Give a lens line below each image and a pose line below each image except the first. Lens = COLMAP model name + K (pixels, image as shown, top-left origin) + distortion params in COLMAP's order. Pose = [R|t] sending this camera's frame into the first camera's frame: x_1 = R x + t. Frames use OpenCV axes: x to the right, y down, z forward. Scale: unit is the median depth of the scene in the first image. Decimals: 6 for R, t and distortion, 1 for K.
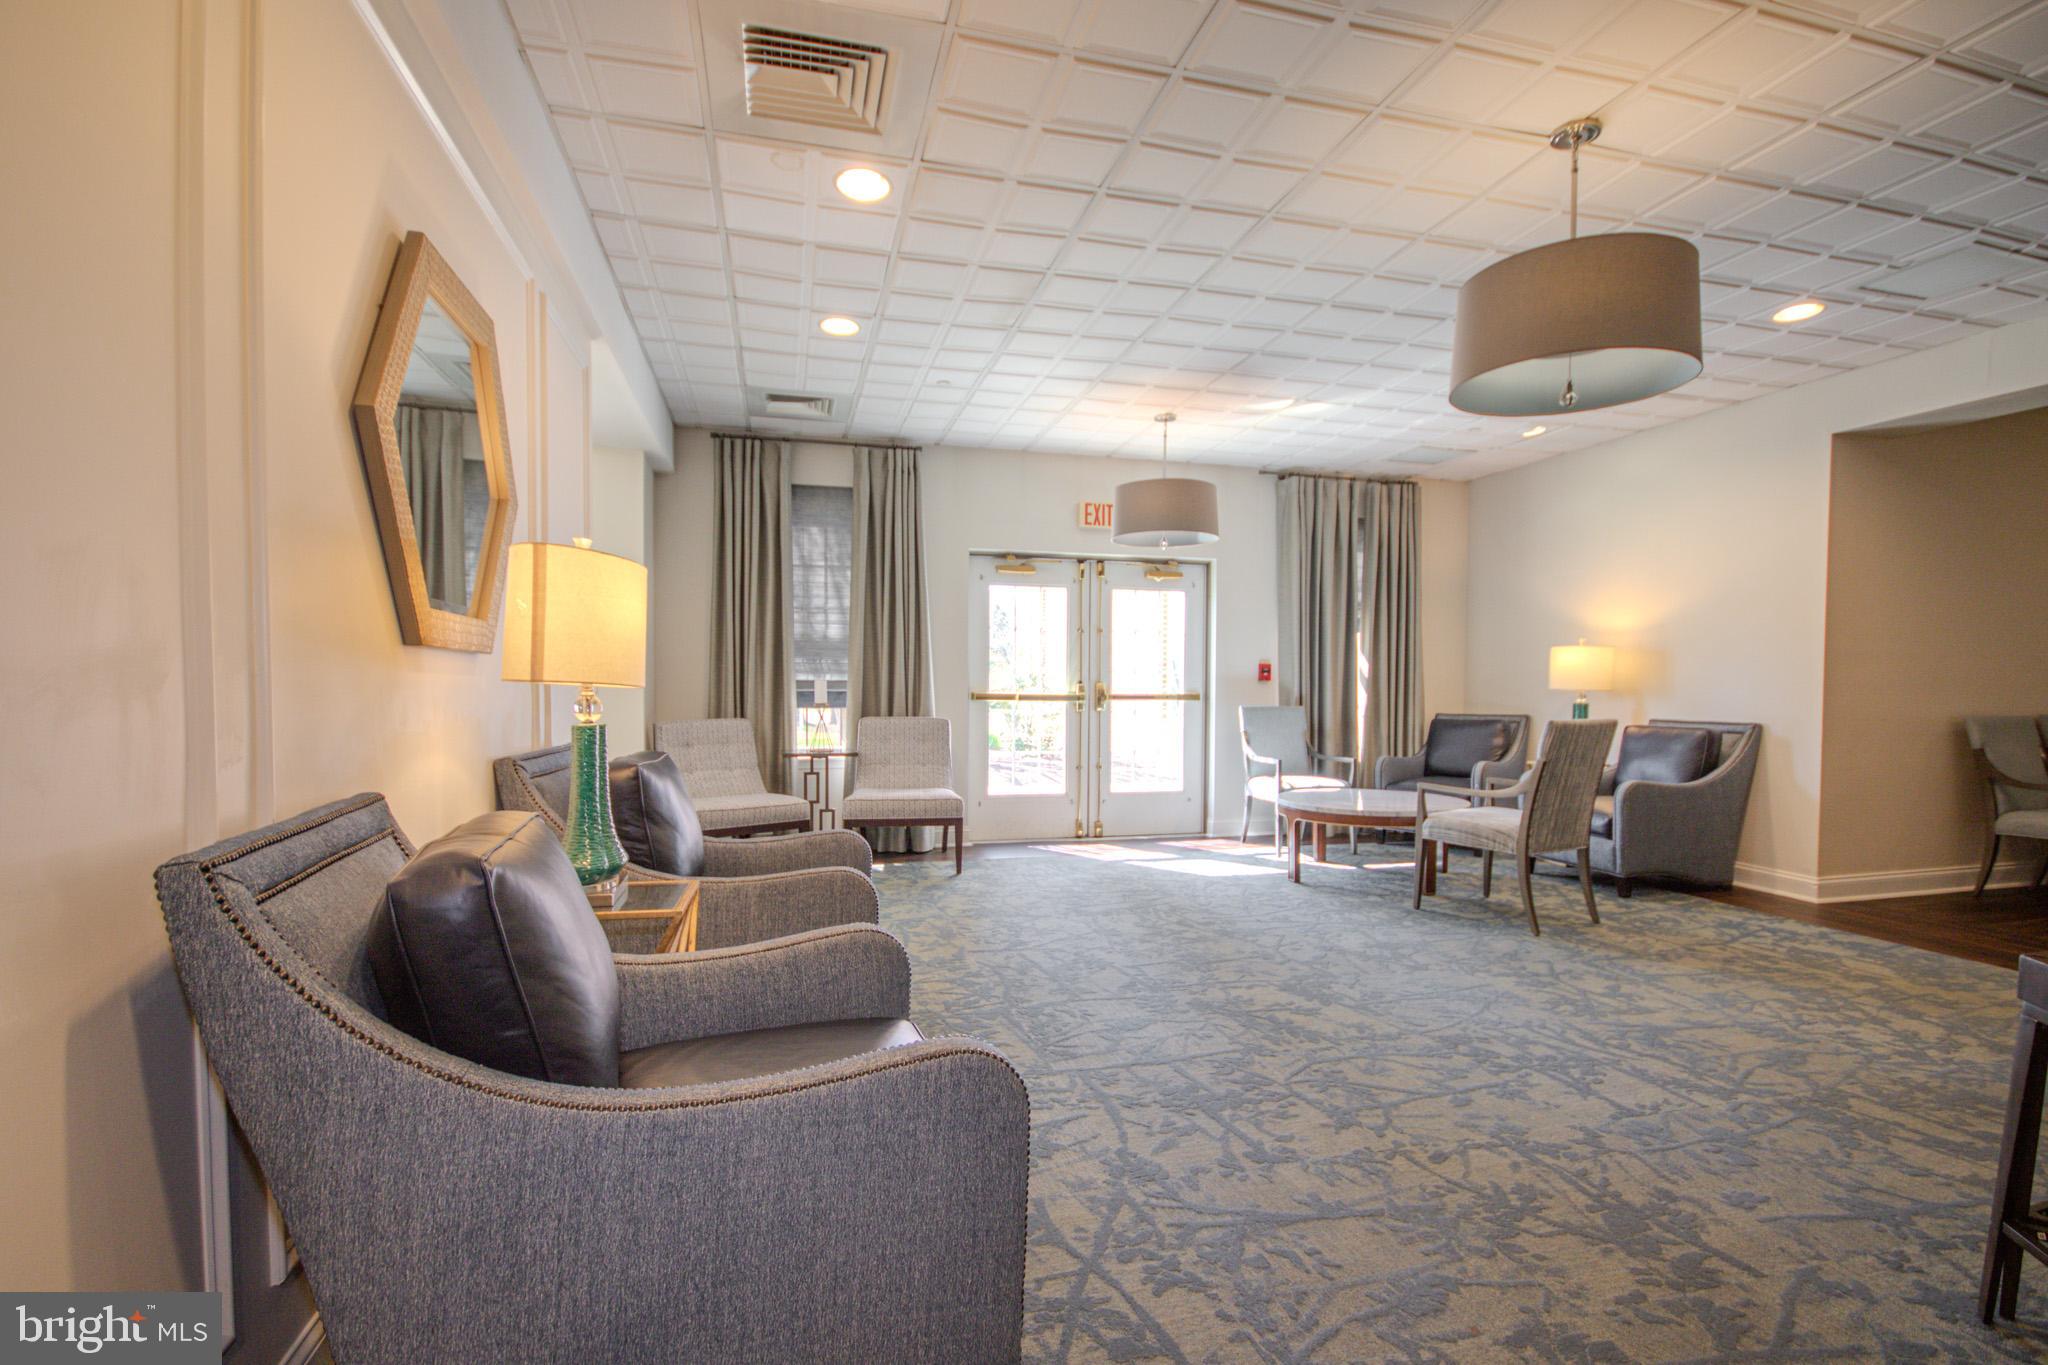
lens RADIAL K [[941.4, 0, 1033.7], [0, 941.4, 718.7], [0, 0, 1]] dist [0.020436, -0.016985]
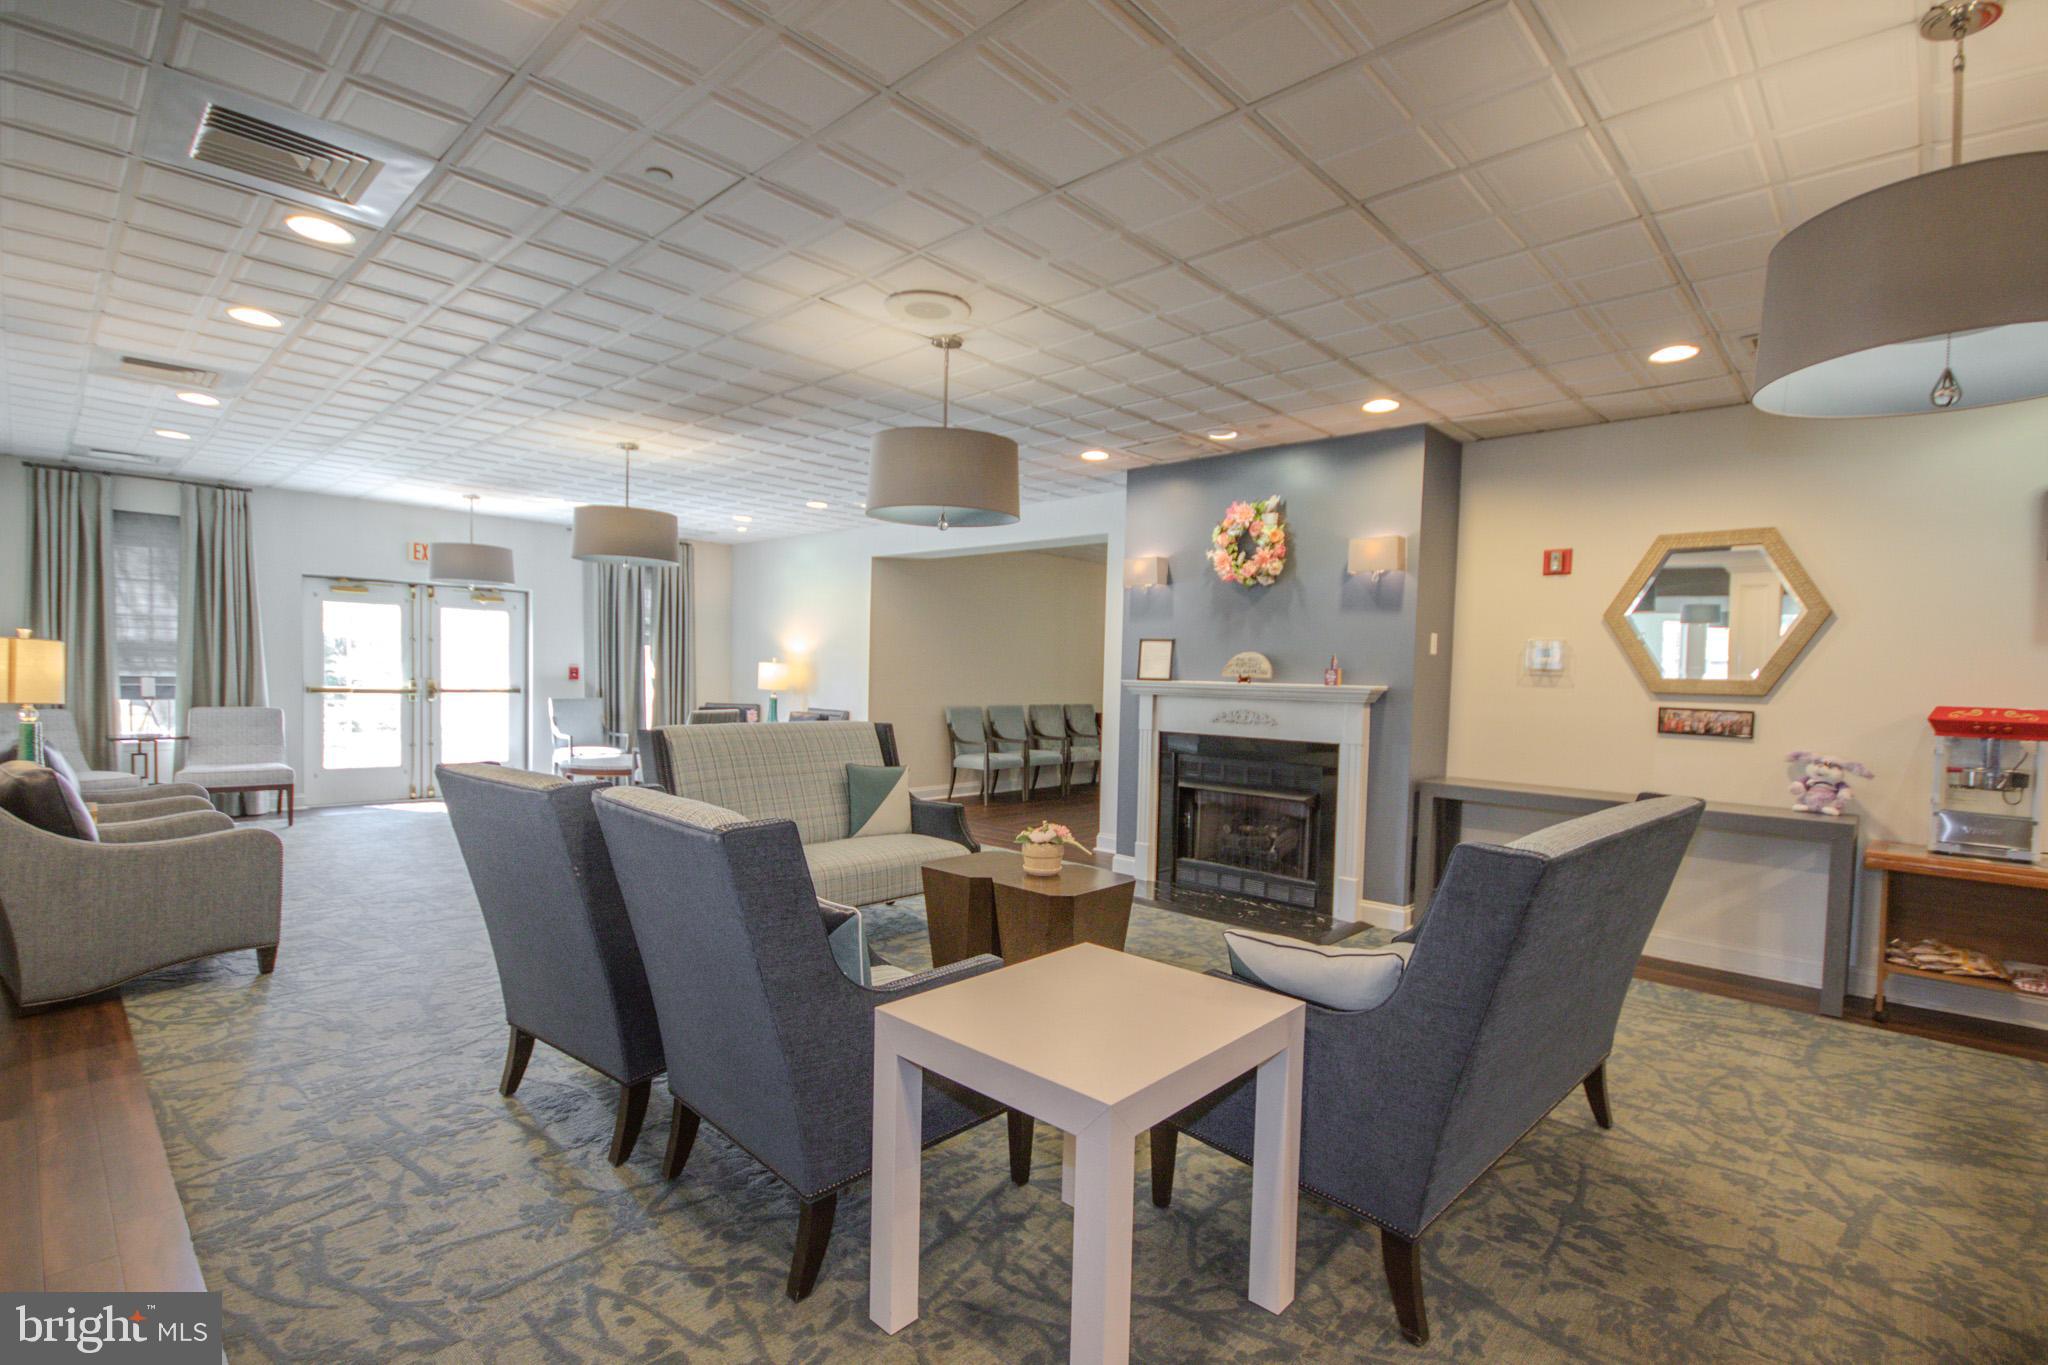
lens RADIAL K [[941.4, 0, 1033.7], [0, 941.4, 718.7], [0, 0, 1]] dist [0.020436, -0.016985]
pose [[0.848431, -0.008109, 0.529243, 0.091934], [-0.004571, 0.999733, 0.022647, -0.019128], [-0.529286, -0.021634, 0.848168, -0.607508]]
